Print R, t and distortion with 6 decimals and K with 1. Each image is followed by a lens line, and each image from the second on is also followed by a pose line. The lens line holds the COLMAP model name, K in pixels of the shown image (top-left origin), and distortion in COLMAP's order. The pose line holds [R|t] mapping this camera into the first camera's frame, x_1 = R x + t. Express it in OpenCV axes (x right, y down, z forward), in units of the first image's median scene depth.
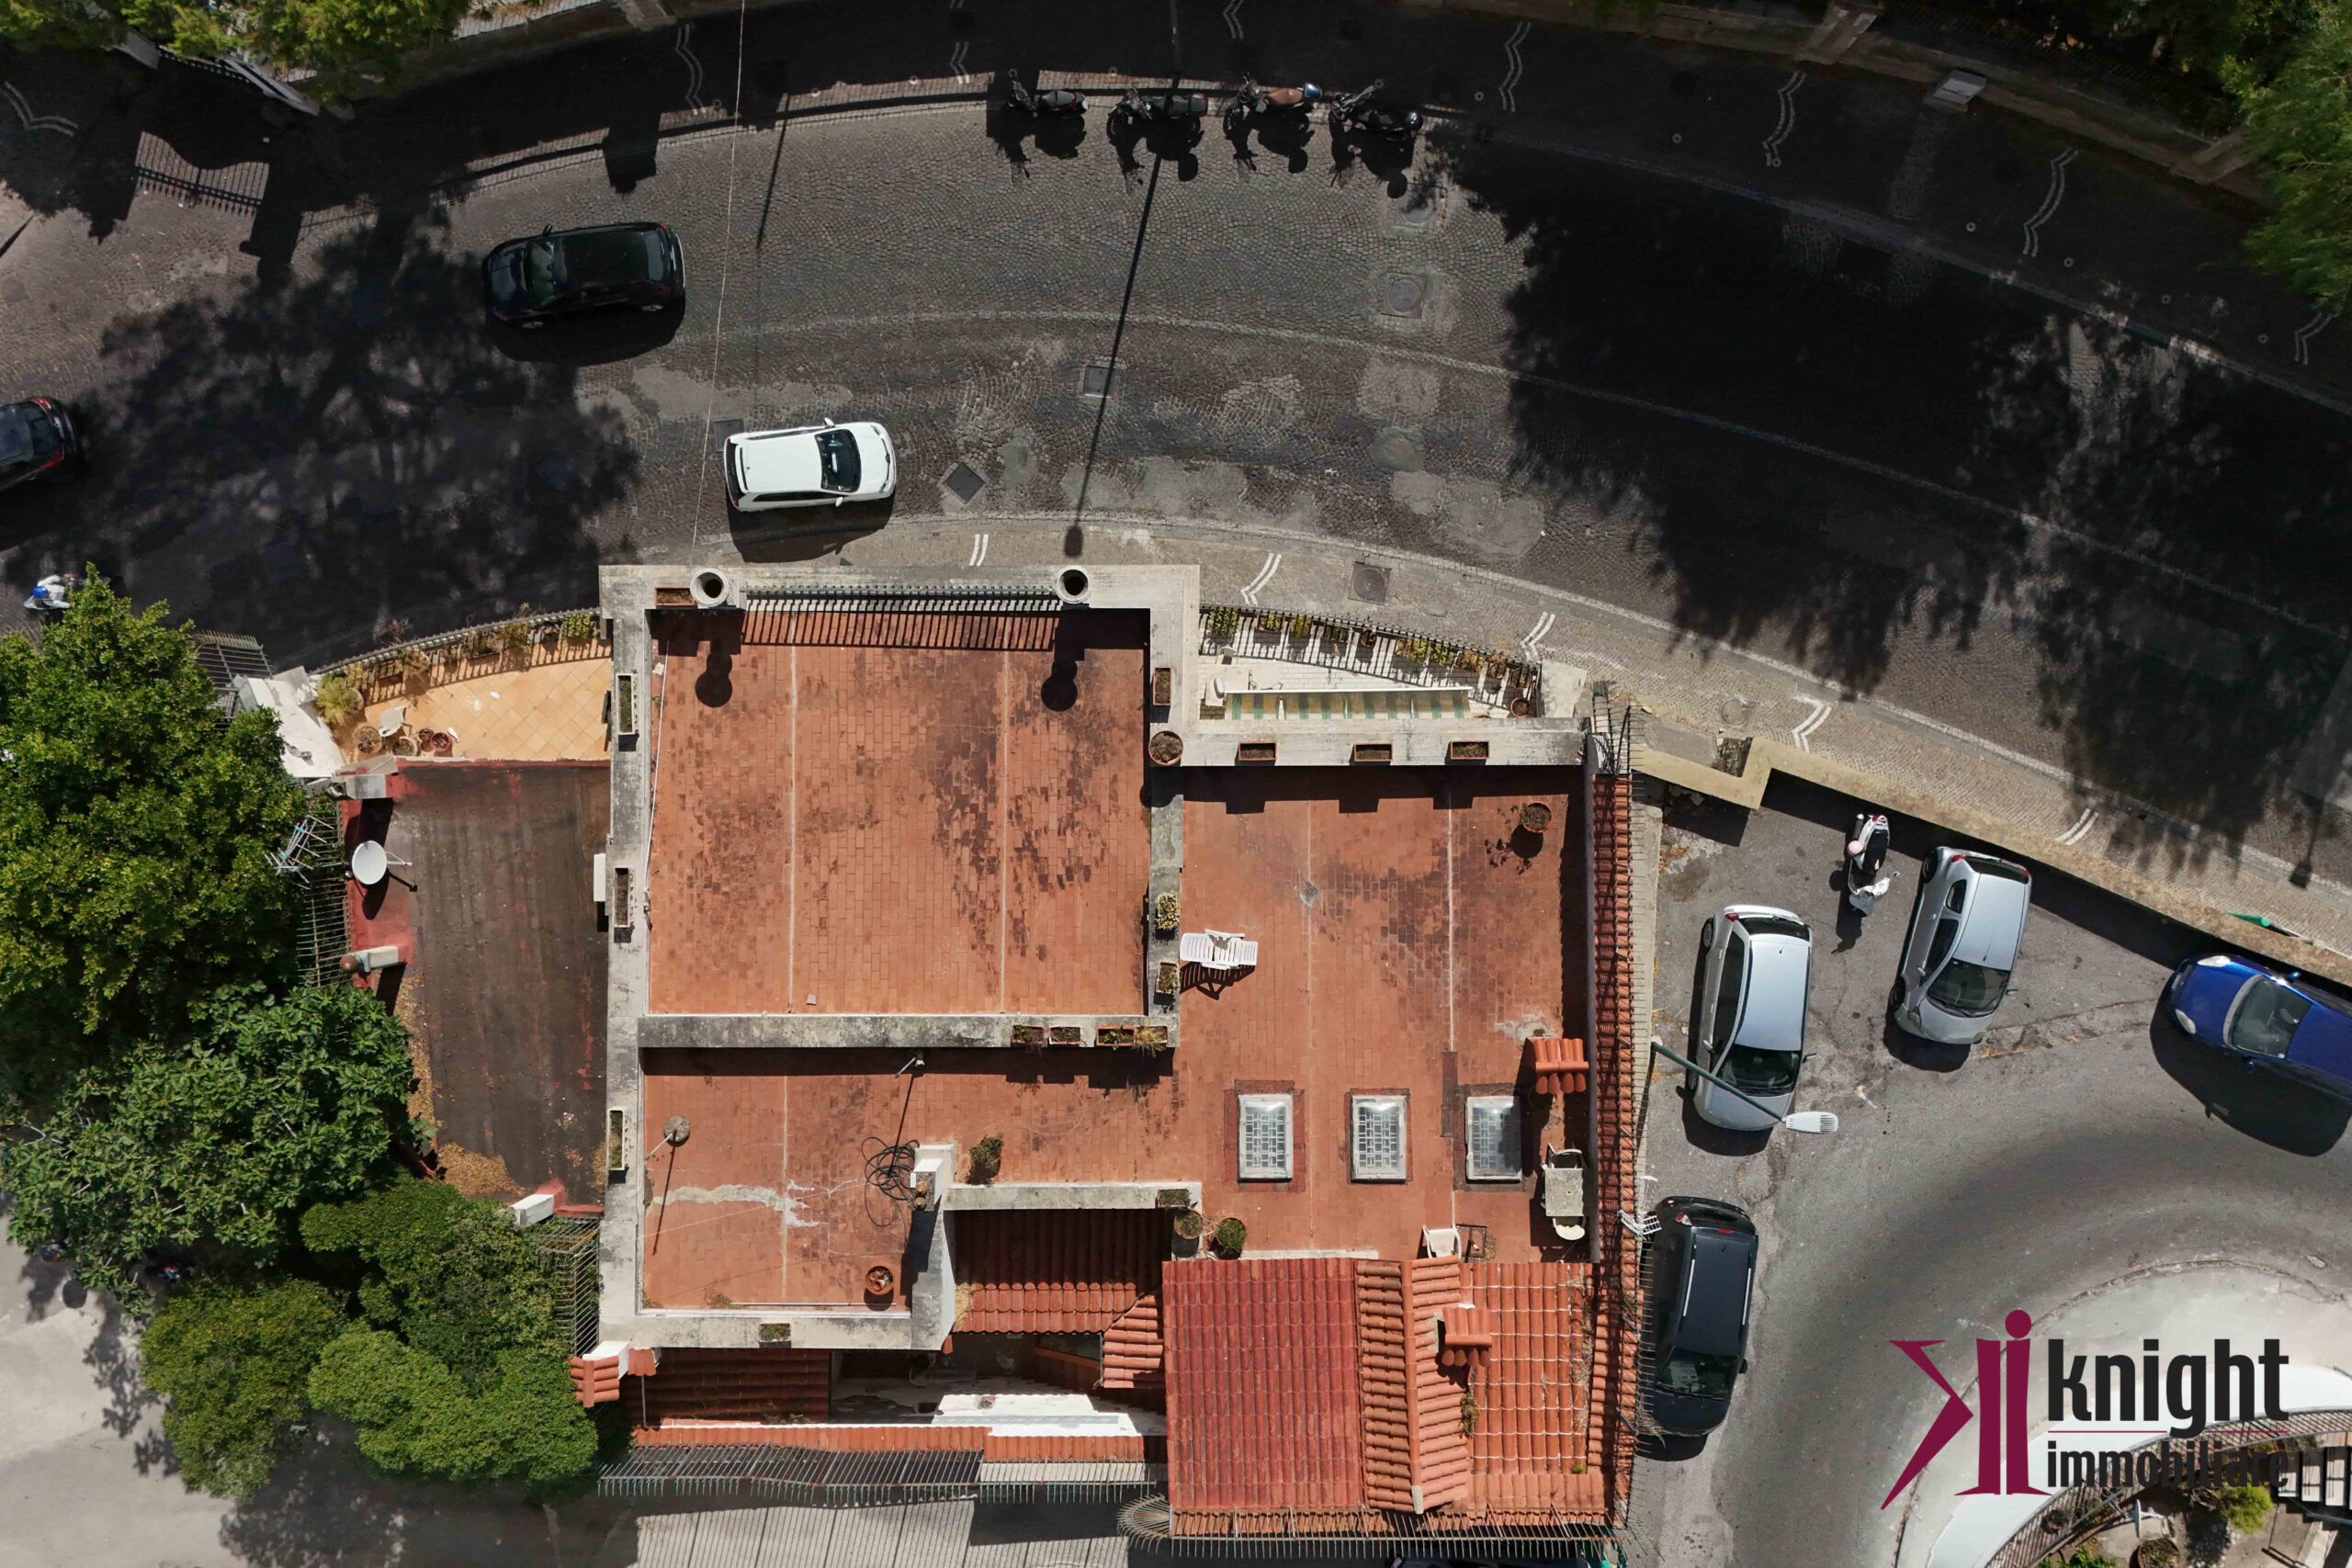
lens RADIAL K [[1777.8, 0, 1176.0], [0, 1777.8, 784.0], [0, 0, 1]] dist [0.088956, -0.111985]
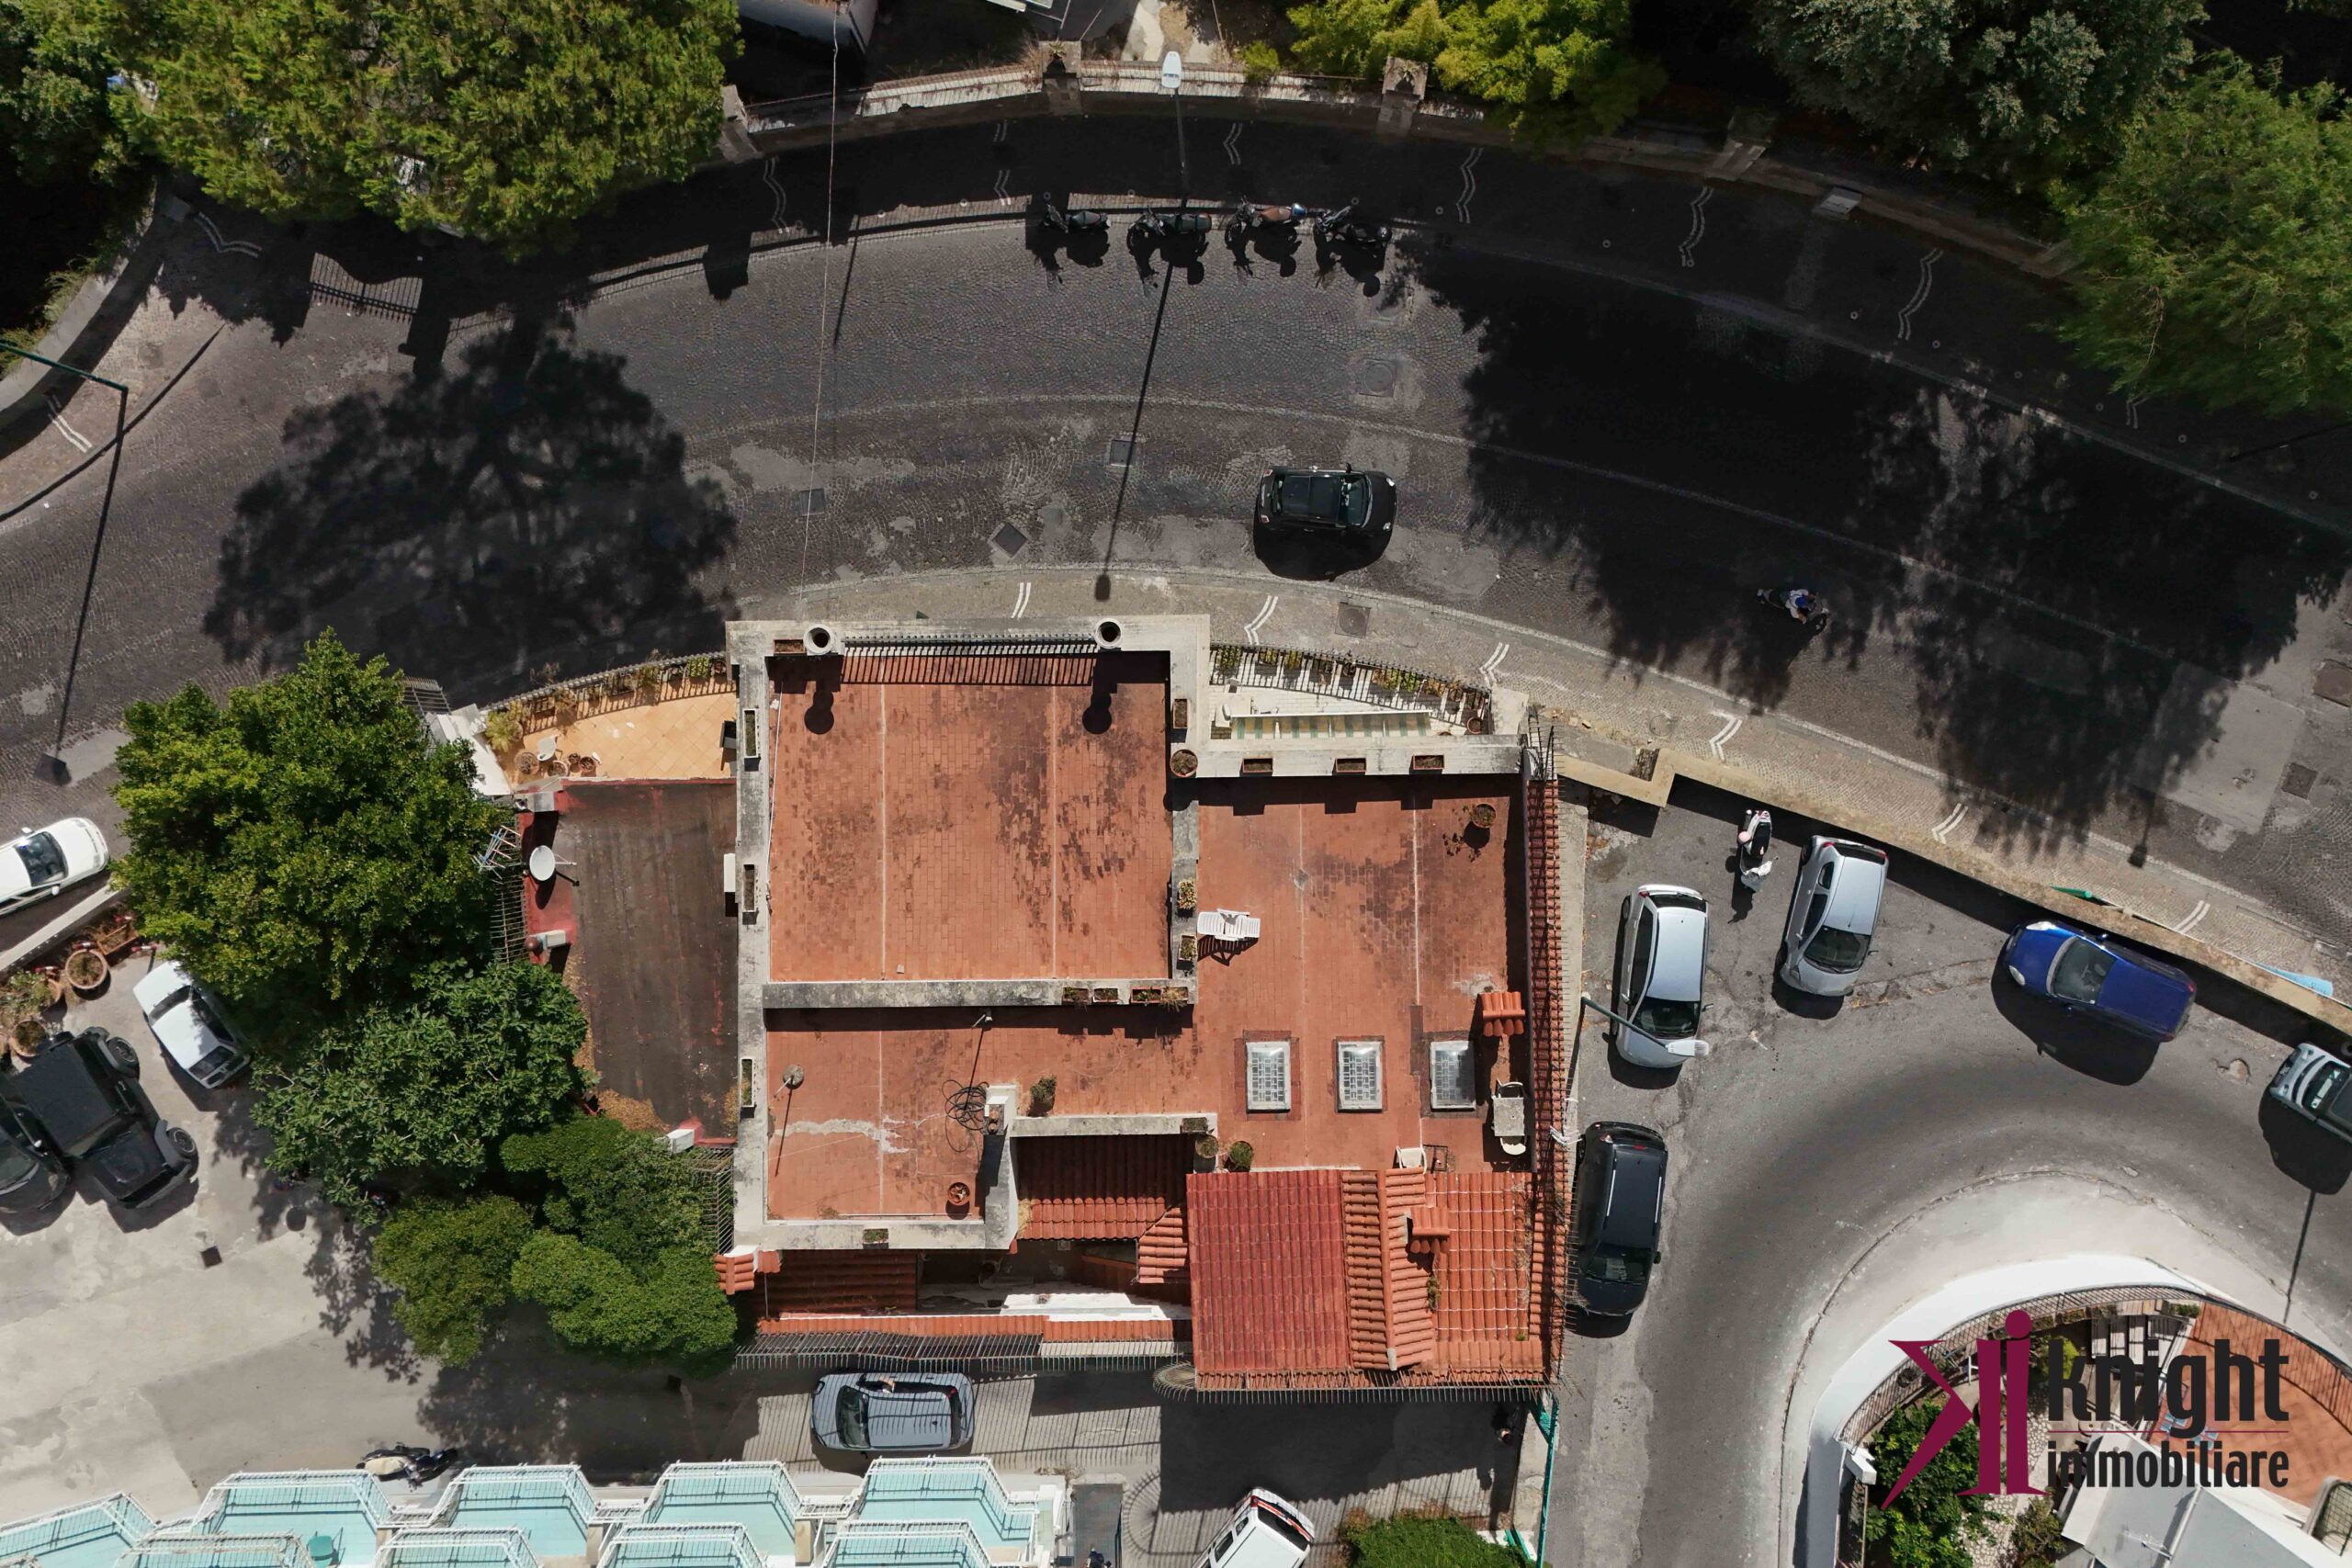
lens RADIAL K [[1777.8, 0, 1176.0], [0, 1777.8, 784.0], [0, 0, 1]] dist [0.088956, -0.111985]
pose [[0.999911, -0.011854, -0.006165, -0.003675], [0.011837, 0.999926, -0.002663, -0.002198], [0.006196, 0.002589, 0.999977, -0.230964]]
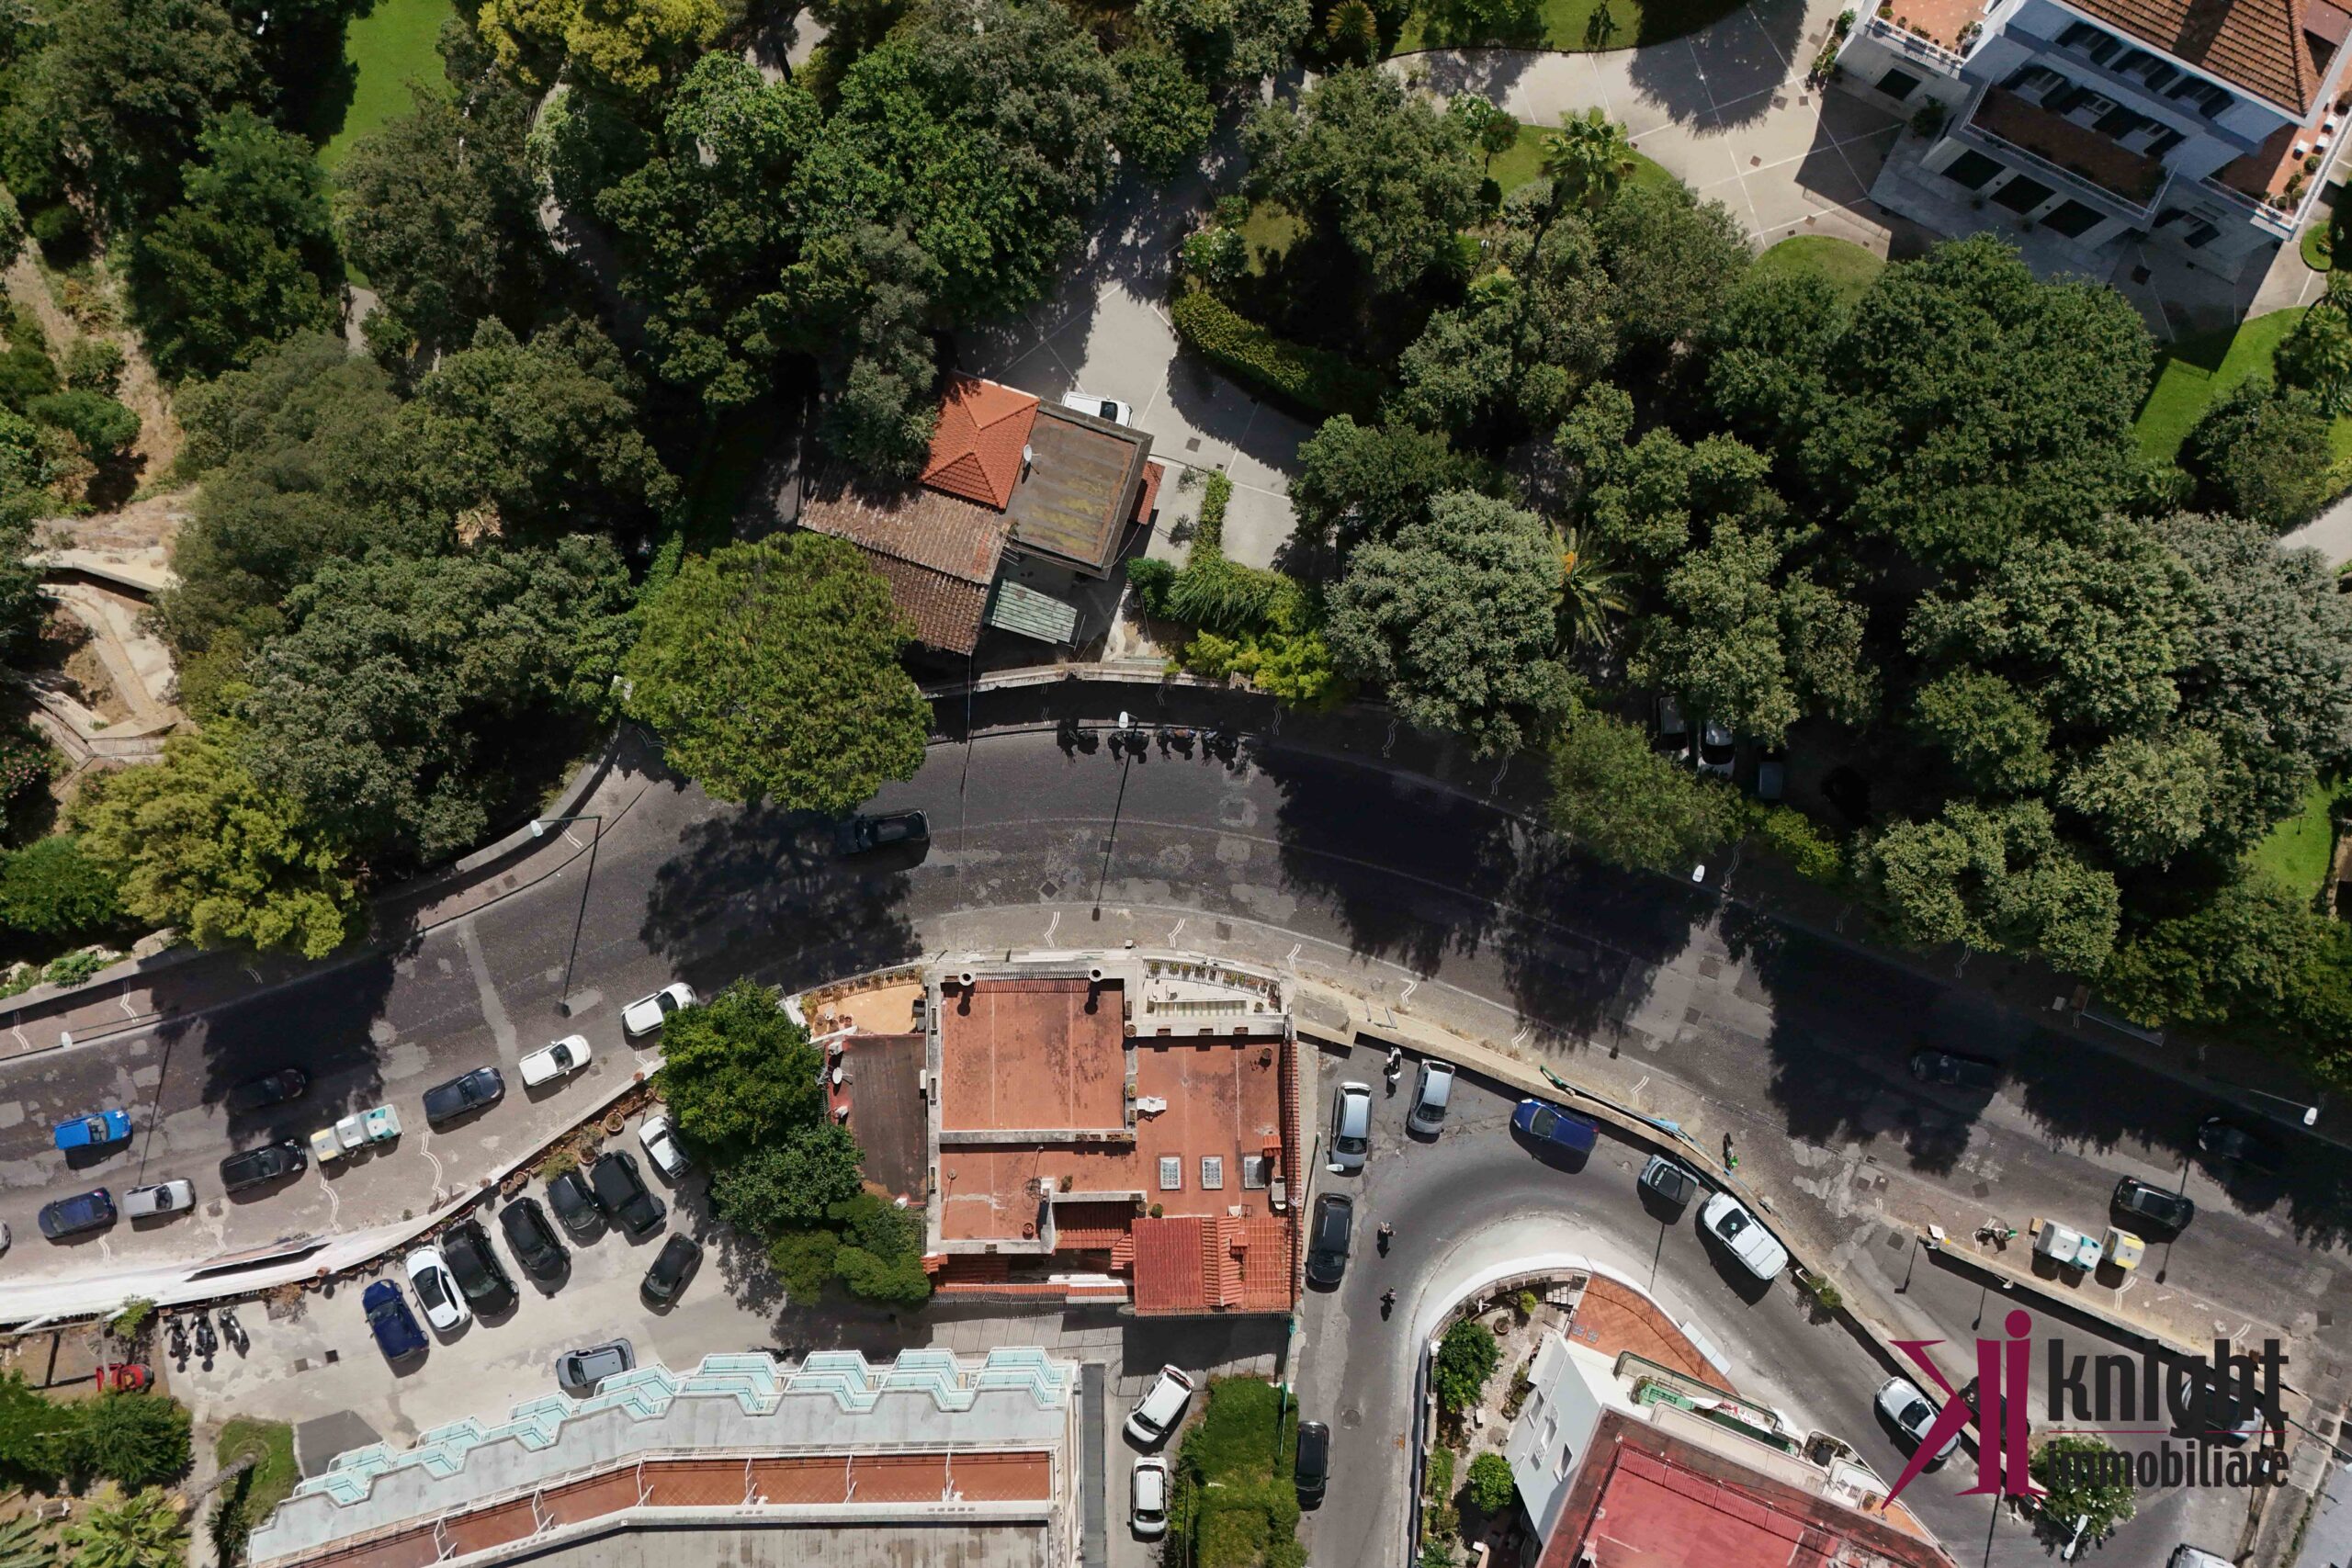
lens RADIAL K [[1751.9, 0, 1176.0], [0, 1751.9, 784.0], [0, 0, 1]] dist [0.100991, -0.102837]
pose [[0.999710, -0.017506, -0.016532, 0.110540], [0.017378, 0.999818, -0.007878, -0.360406], [0.016667, 0.007588, 0.999832, -1.623828]]
